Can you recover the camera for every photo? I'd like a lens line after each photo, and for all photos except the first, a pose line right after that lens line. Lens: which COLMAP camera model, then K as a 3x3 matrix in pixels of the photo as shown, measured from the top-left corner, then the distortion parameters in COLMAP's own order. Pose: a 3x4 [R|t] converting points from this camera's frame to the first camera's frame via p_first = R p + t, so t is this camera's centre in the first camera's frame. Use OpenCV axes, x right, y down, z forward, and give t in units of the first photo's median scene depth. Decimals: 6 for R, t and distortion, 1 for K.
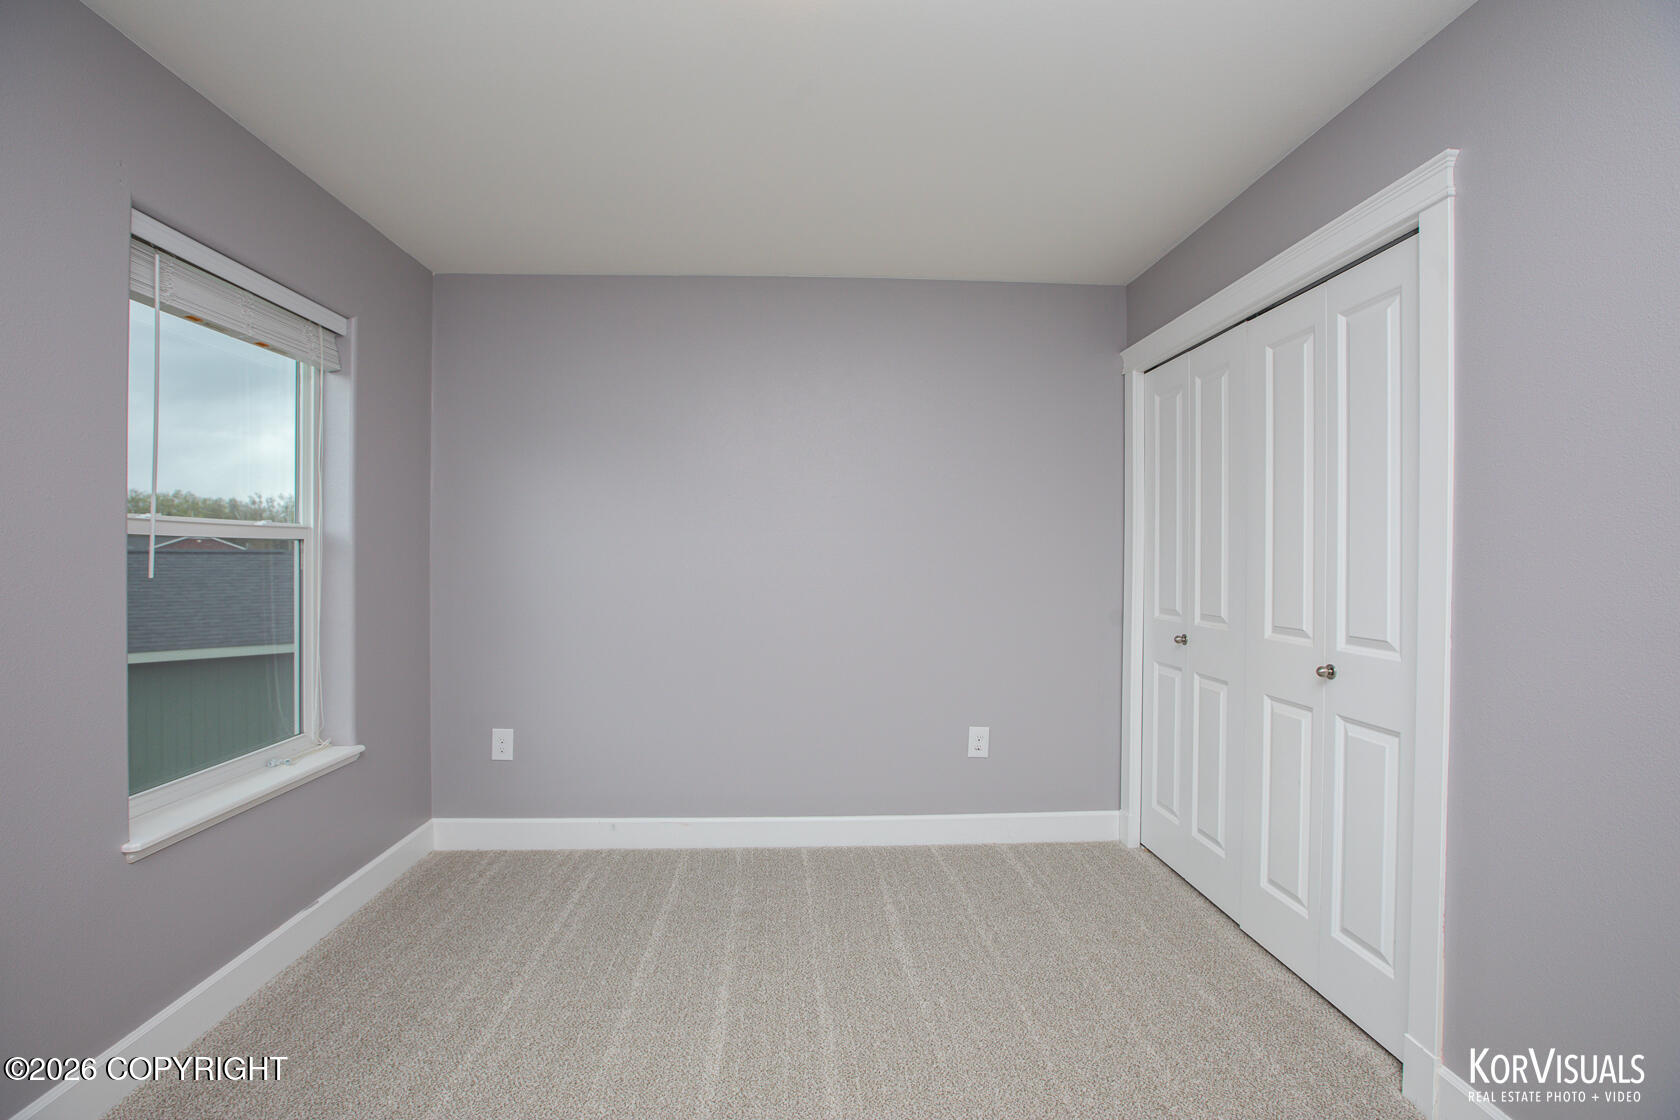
lens RADIAL K [[767.8, 0, 839.6], [0, 767.8, 555.7], [0, 0, 1]] dist [-0.041195, 0.011309]
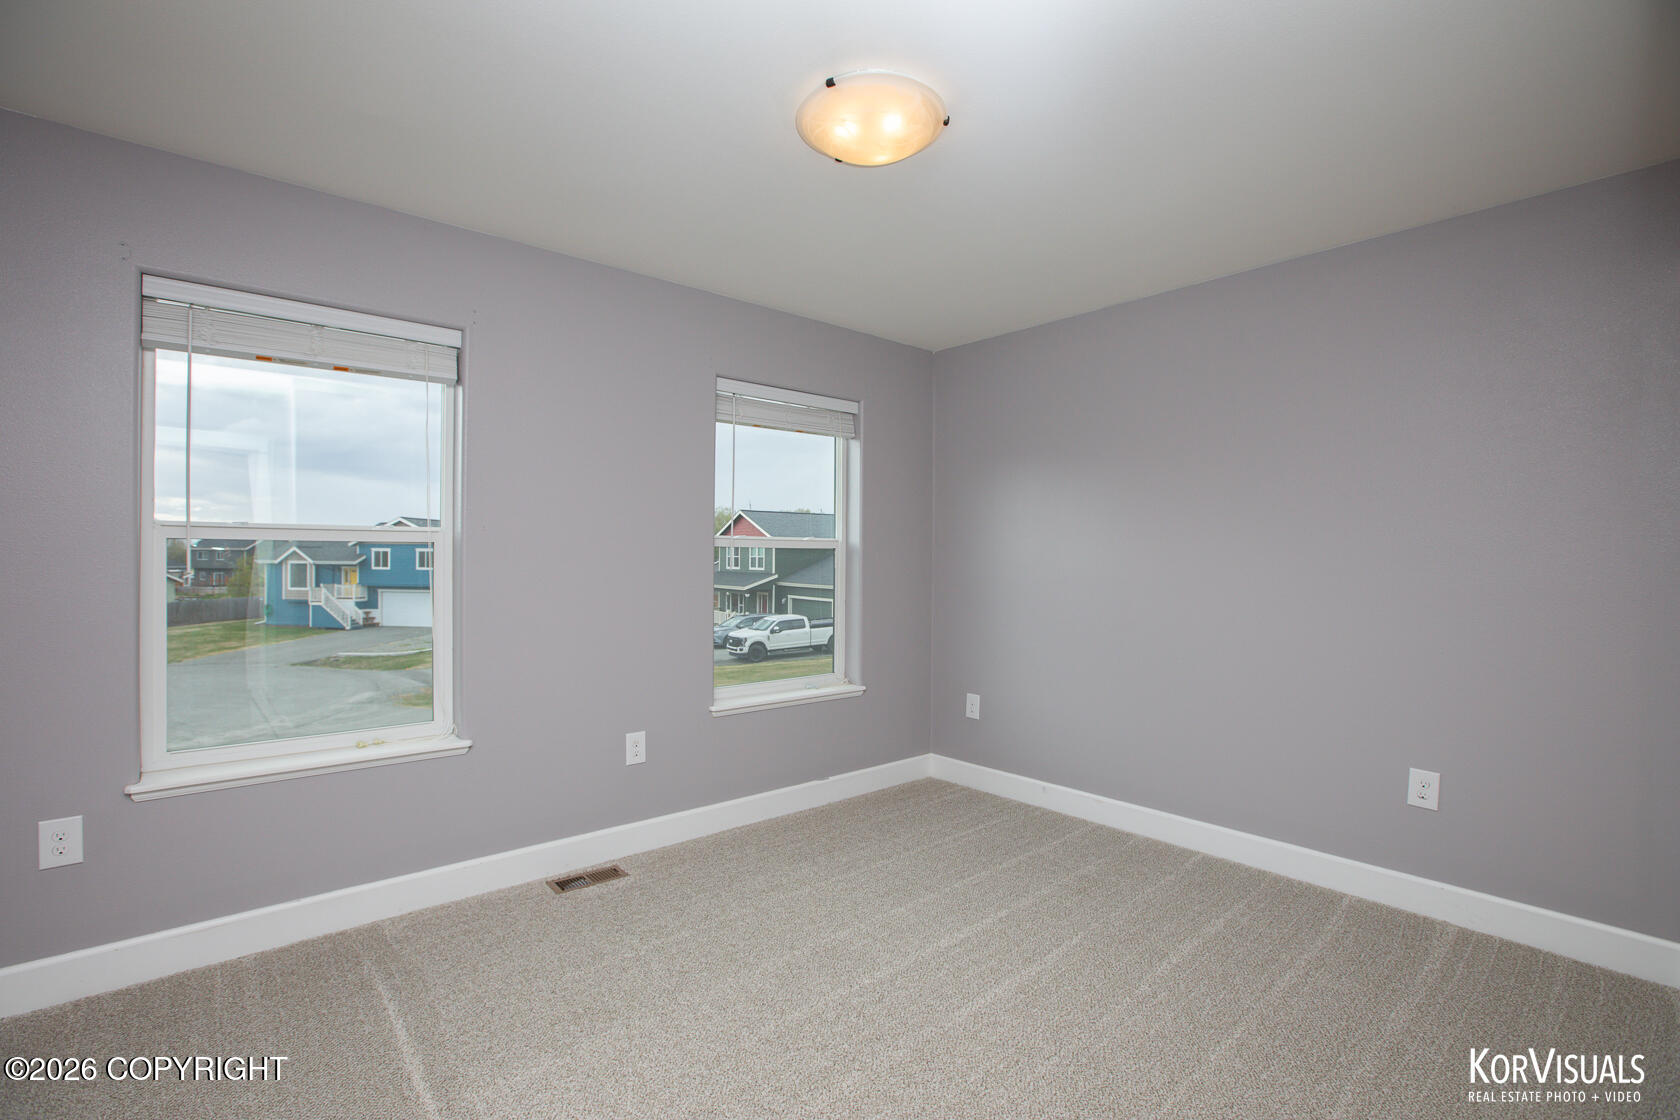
lens RADIAL K [[767.8, 0, 835.5], [0, 767.8, 556.6], [0, 0, 1]] dist [-0.041195, 0.011309]
pose [[0.616463, -0.002645, -0.787380, 0.483883], [-0.005070, 0.999960, -0.007329, 0.005395], [0.787368, 0.008511, 0.616425, 0.013513]]
